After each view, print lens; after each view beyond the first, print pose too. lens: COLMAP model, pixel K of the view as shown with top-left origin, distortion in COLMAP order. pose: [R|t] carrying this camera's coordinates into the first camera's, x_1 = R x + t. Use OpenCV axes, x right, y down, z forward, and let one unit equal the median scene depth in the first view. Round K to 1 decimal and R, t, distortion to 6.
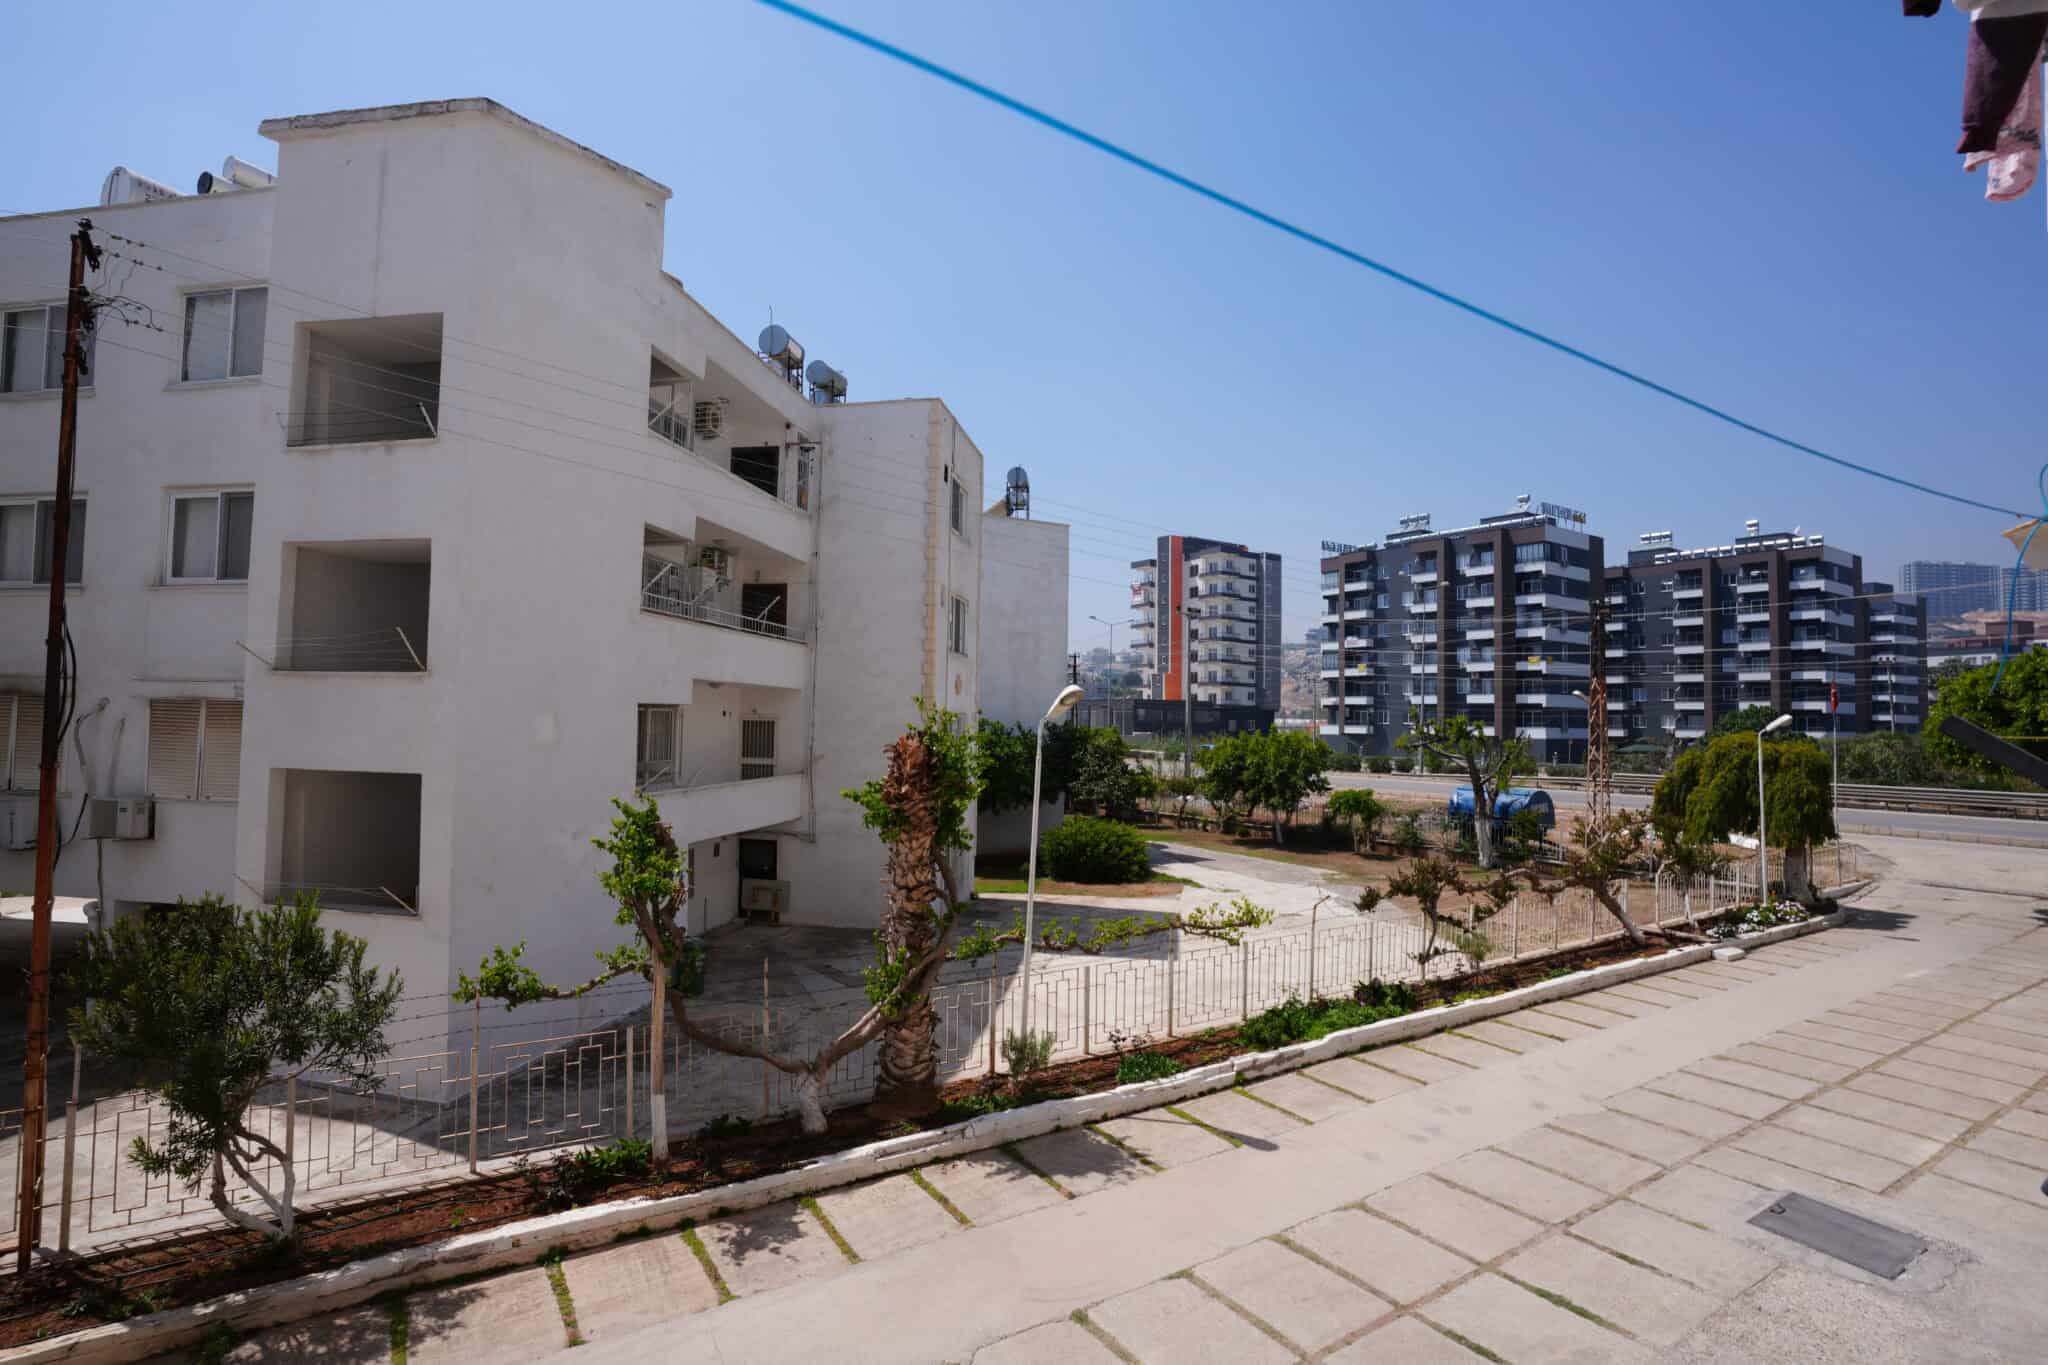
lens RADIAL K [[999.9, 0, 1032.7], [0, 999.9, 679.6], [0, 0, 1]] dist [-0.068095, 0.028644]
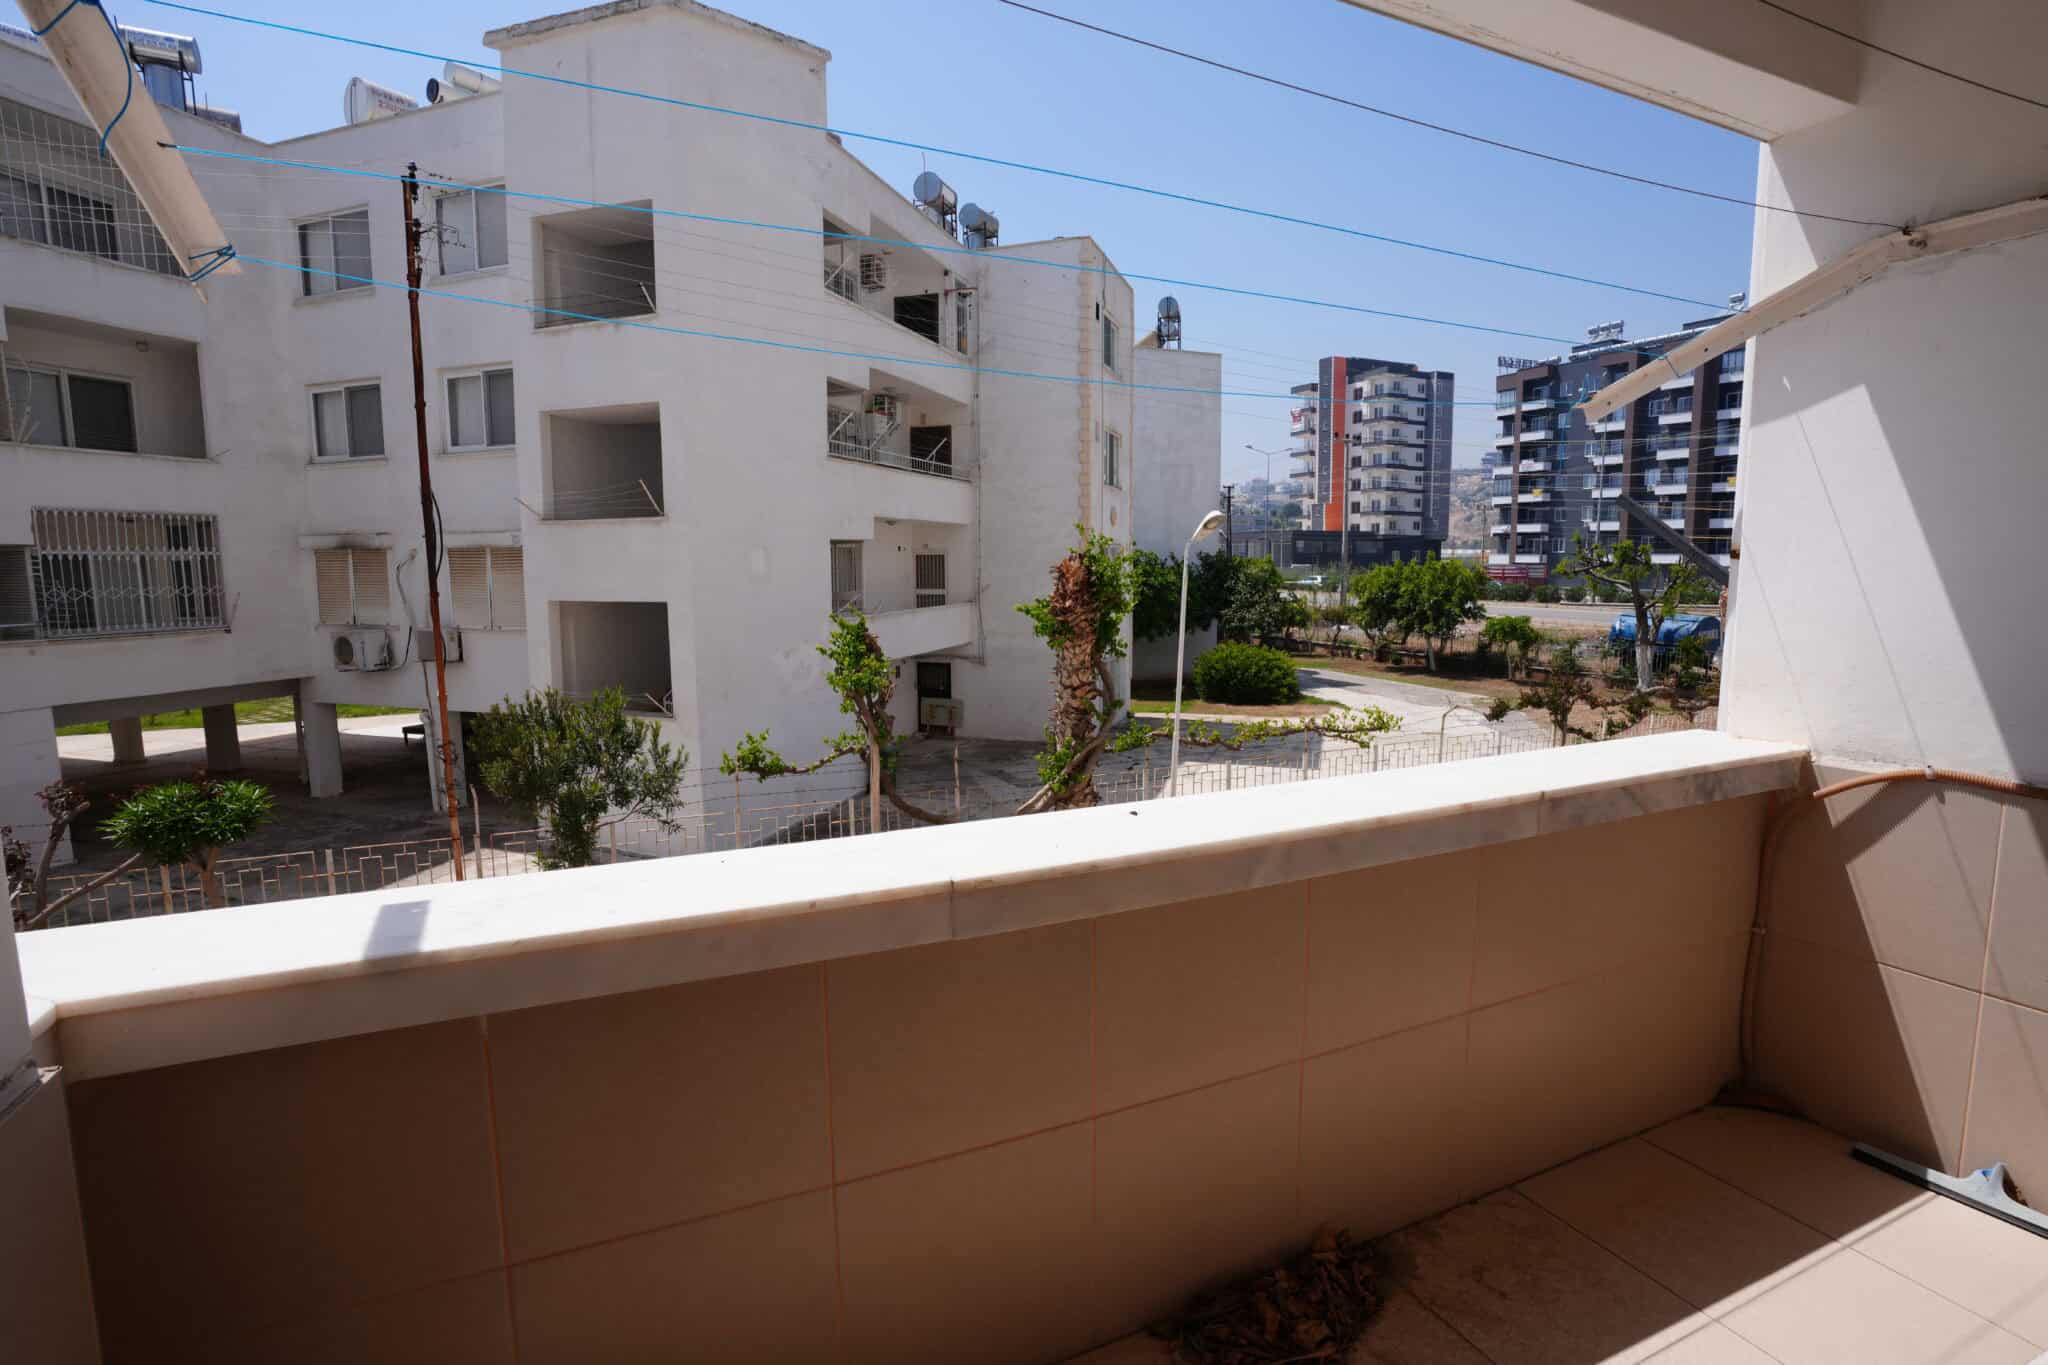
lens RADIAL K [[1004.0, 0, 1021.8], [0, 1004.0, 680.1], [0, 0, 1]] dist [-0.084952, 0.041194]
pose [[0.986252, -0.000359, -0.165245, 0.009256], [0.027165, 0.986745, 0.159990, 0.006634], [0.162997, -0.162280, 0.973189, -0.127902]]
